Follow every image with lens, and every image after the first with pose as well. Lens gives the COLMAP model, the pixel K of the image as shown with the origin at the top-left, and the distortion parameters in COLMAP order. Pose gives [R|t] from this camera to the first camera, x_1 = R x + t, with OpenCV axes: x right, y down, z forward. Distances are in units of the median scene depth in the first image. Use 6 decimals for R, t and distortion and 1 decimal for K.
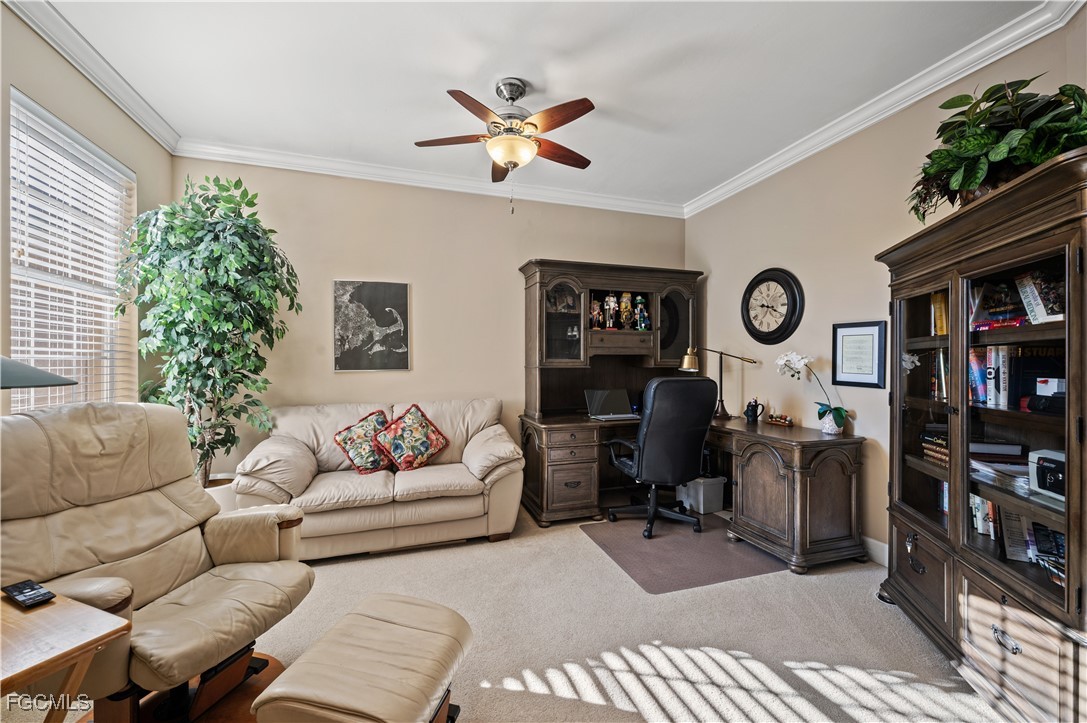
lens RADIAL K [[432.4, 0, 543.9], [0, 432.4, 361.8], [0, 0, 1]] dist [-0.002321, -0.000259]
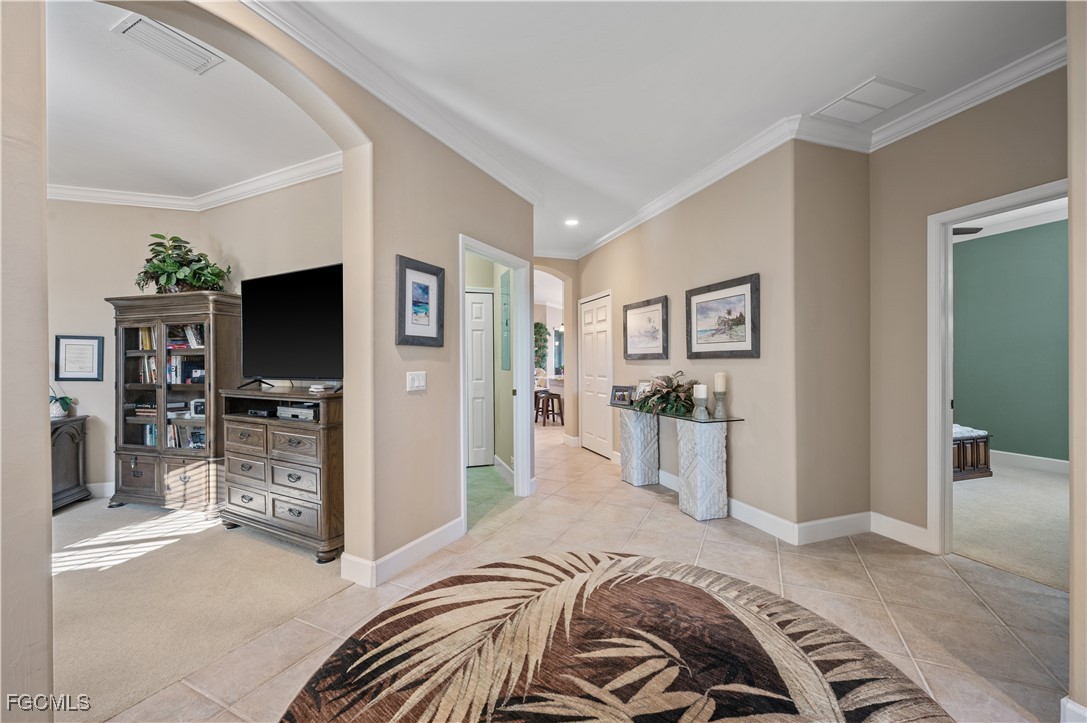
lens RADIAL K [[432.4, 0, 545.5], [0, 432.4, 364.0], [0, 0, 1]] dist [-0.002321, -0.000259]
pose [[-0.012496, -0.005286, 0.999908, -1.130938], [0.003081, 0.999981, 0.005325, -0.002362], [-0.999917, 0.003148, -0.012480, -0.821057]]
